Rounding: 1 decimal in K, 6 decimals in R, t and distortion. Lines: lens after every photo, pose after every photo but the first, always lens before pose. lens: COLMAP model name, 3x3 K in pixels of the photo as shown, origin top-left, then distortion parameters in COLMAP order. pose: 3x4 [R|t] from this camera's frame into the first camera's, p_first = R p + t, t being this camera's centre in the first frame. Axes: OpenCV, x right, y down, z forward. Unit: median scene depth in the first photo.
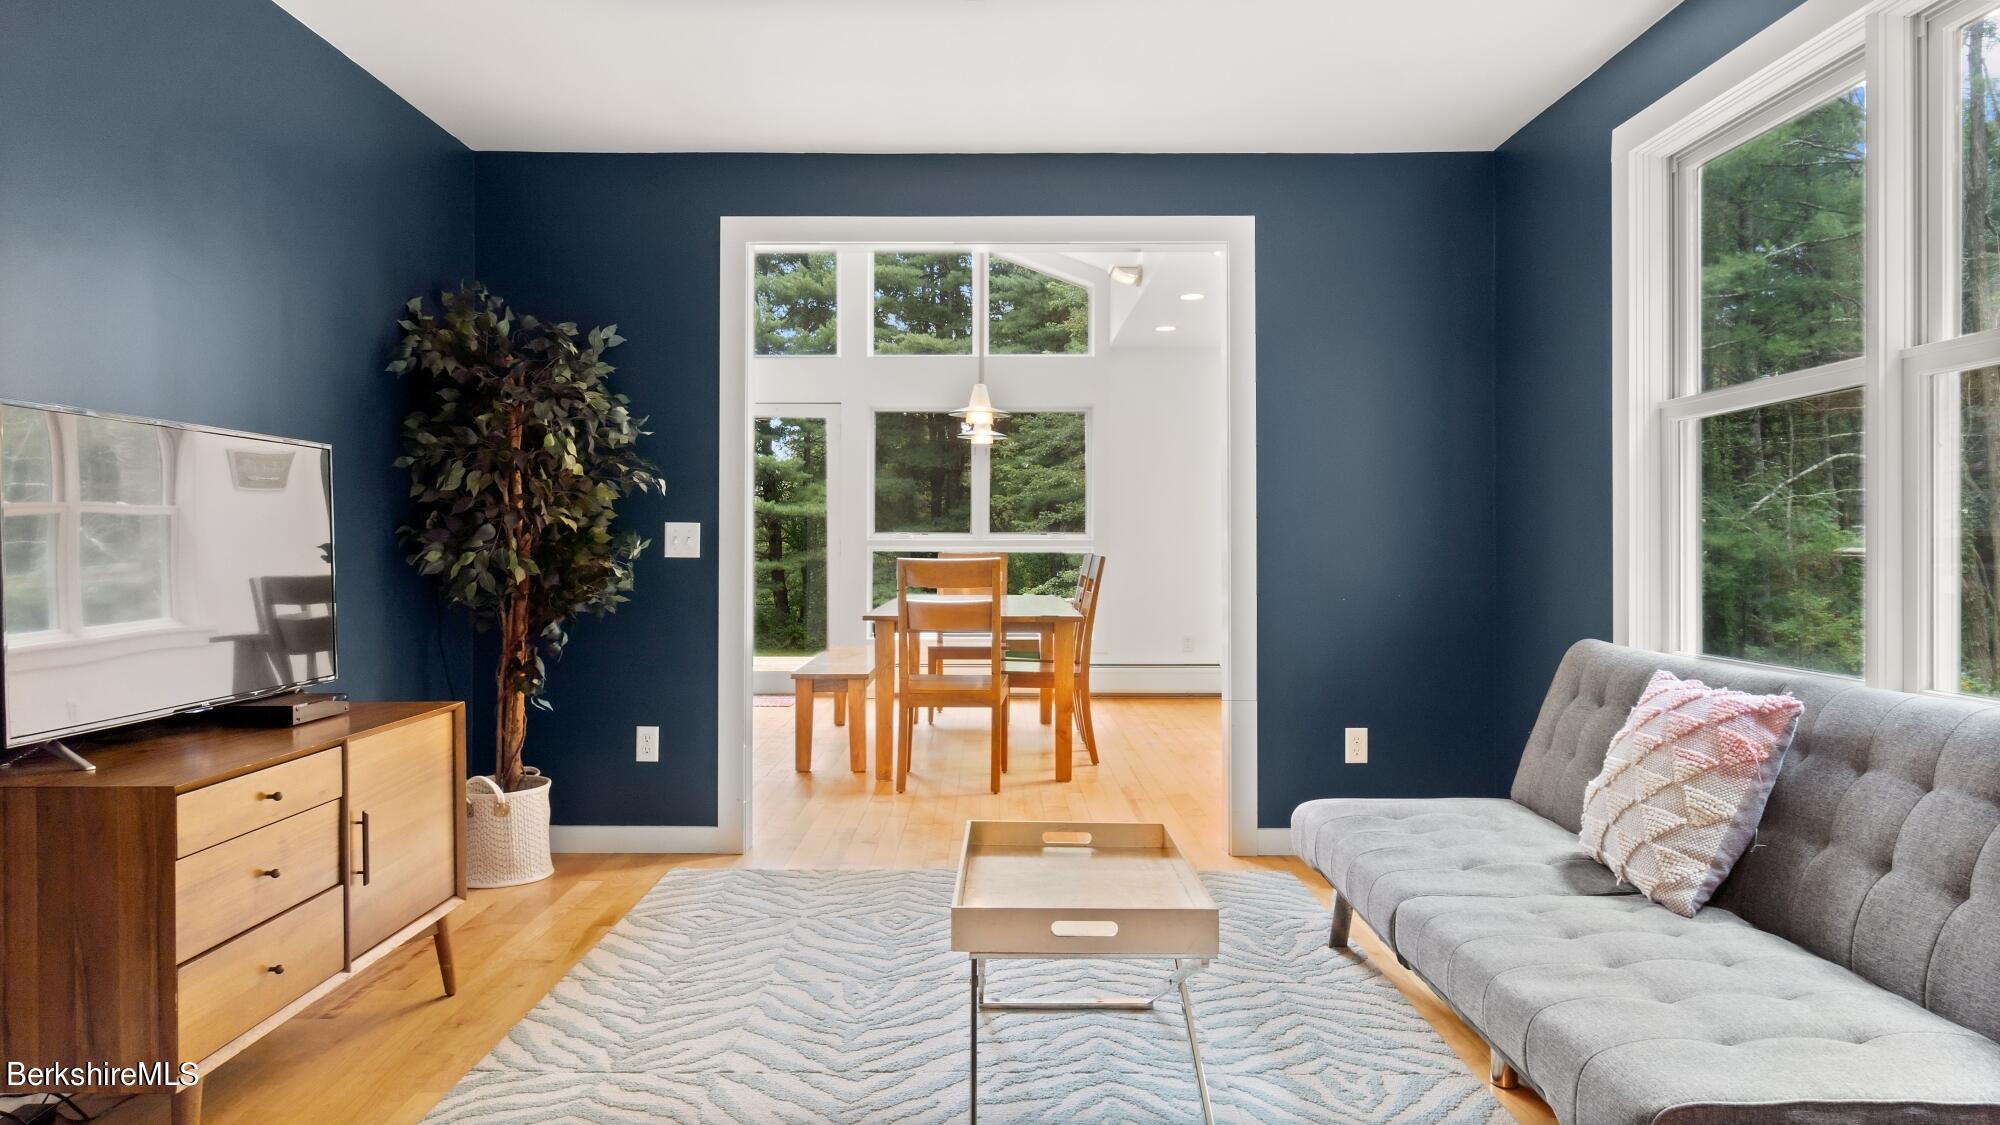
lens RADIAL K [[1196.9, 0, 983.3], [0, 1196.9, 552.9], [0, 0, 1]] dist [-0.015992, 0.007178]
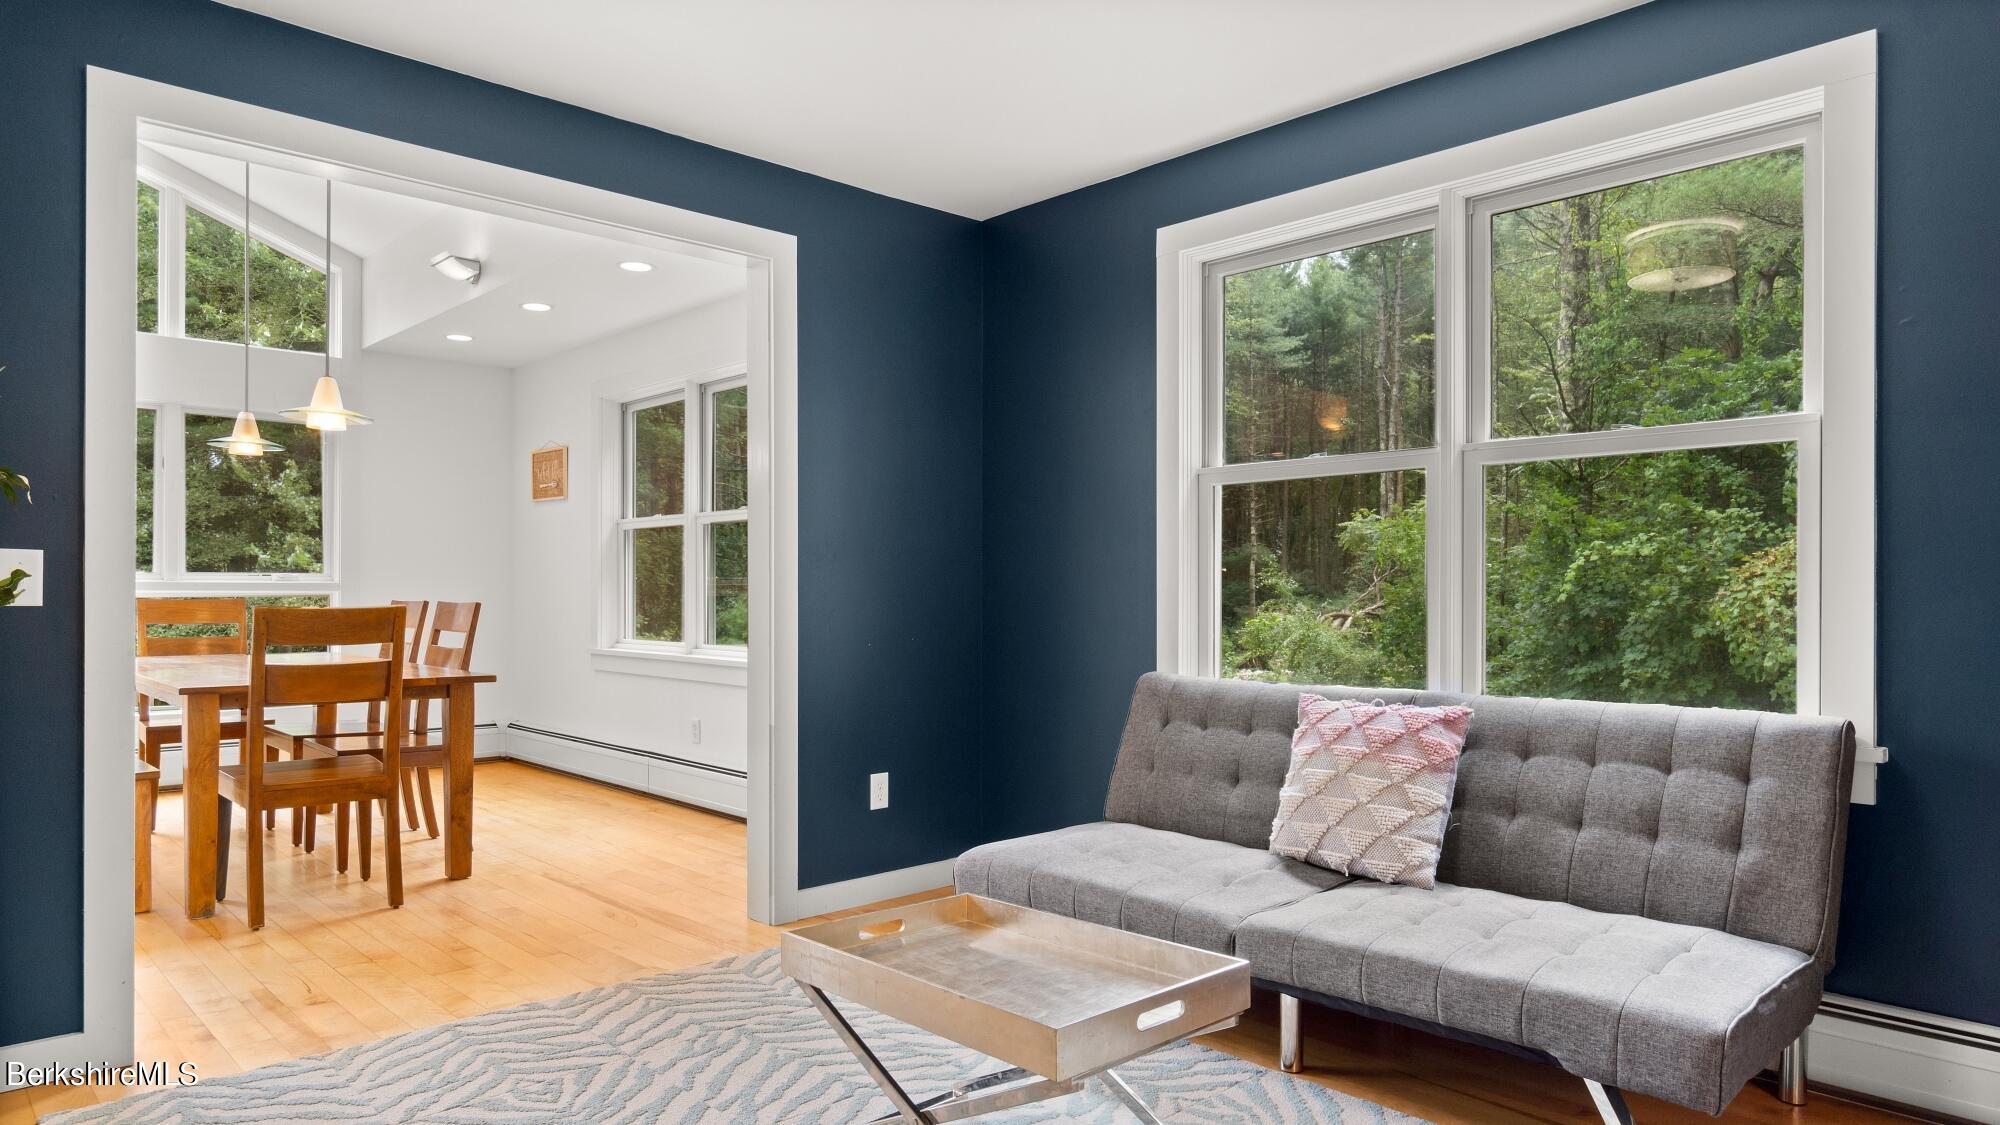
lens RADIAL K [[1196.9, 0, 969.5], [0, 1196.9, 601.8], [0, 0, 1]] dist [-0.015992, 0.007178]
pose [[0.723018, -0.000996, 0.690828, -0.559042], [0.000575, 0.999999, 0.000841, 0.005664], [-0.690829, -0.000211, 0.723018, 0.401274]]
